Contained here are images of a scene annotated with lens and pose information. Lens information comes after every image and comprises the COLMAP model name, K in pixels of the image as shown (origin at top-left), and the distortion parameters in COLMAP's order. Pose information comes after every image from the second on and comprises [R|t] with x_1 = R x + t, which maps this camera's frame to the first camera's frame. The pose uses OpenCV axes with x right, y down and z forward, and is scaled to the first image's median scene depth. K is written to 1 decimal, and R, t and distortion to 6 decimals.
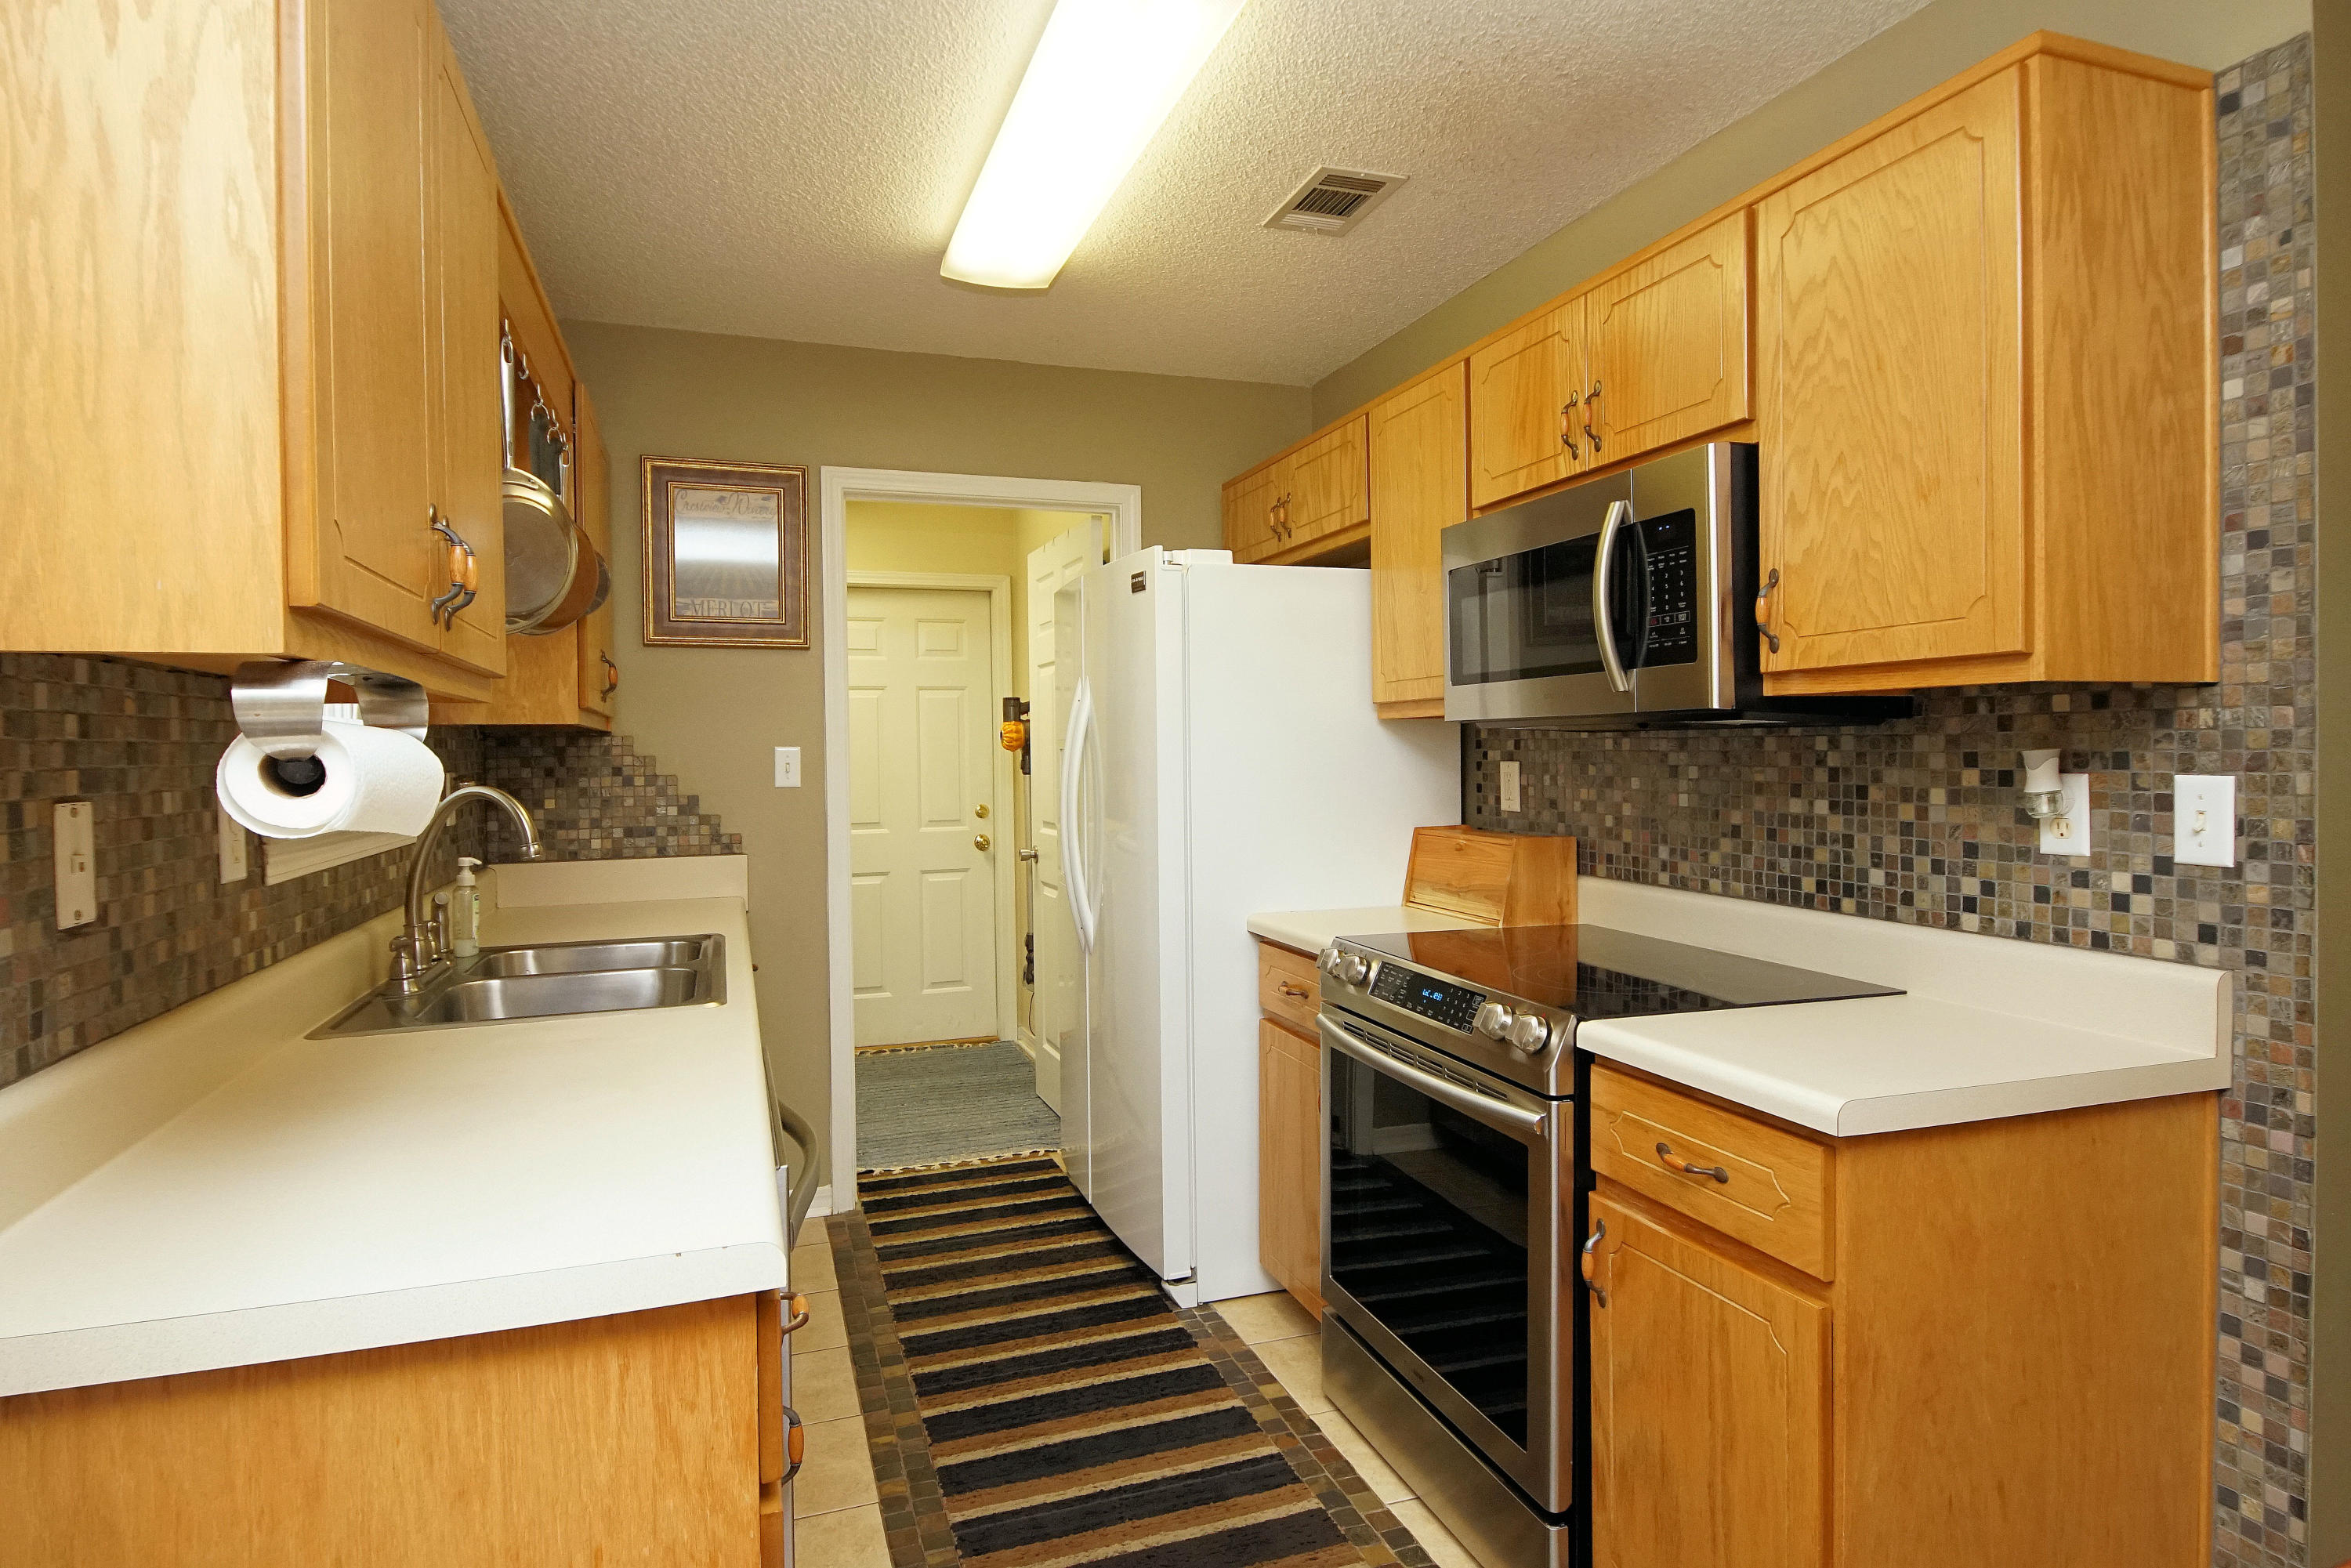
lens RADIAL K [[1235.1, 0, 1165.6], [0, 1235.1, 772.1], [0, 0, 1]] dist [-0.002239, -0.001282]
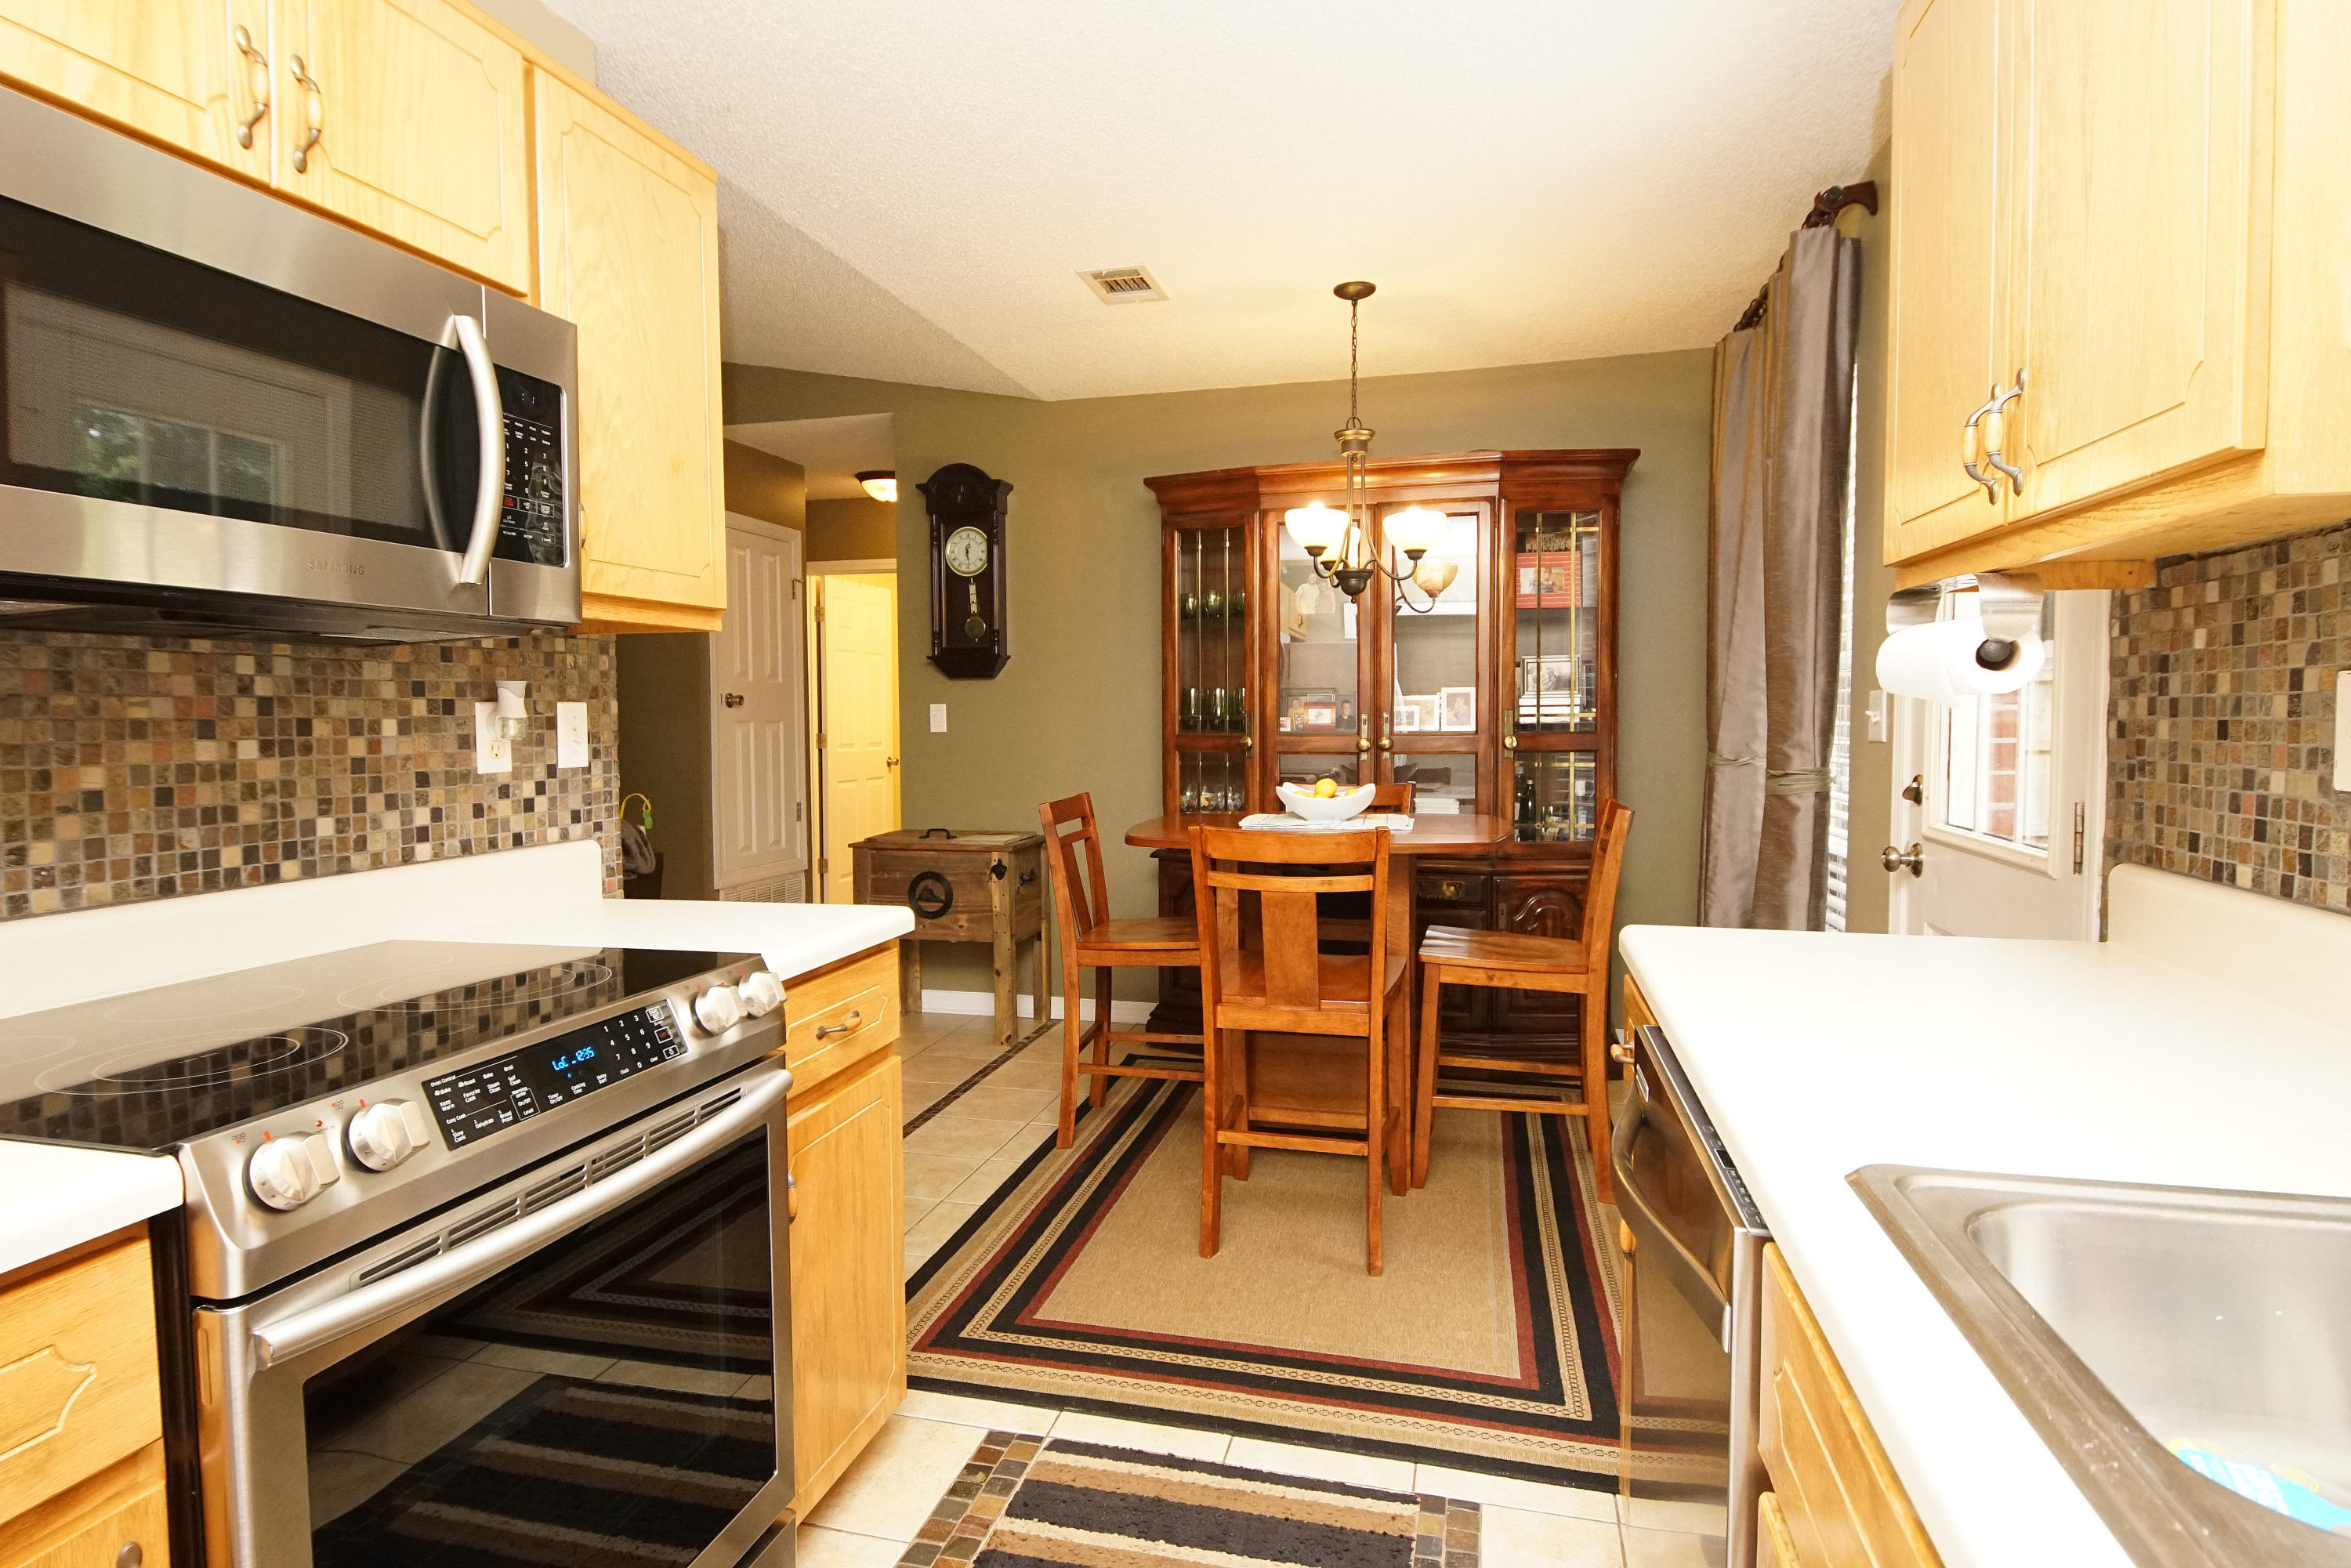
lens RADIAL K [[1235.1, 0, 1165.6], [0, 1235.1, 772.1], [0, 0, 1]] dist [-0.002239, -0.001282]
pose [[-0.826085, -0.011422, 0.563429, -0.386577], [0.026819, 0.997865, 0.059552, 0.013115], [-0.562907, 0.064305, -0.824015, 1.407451]]
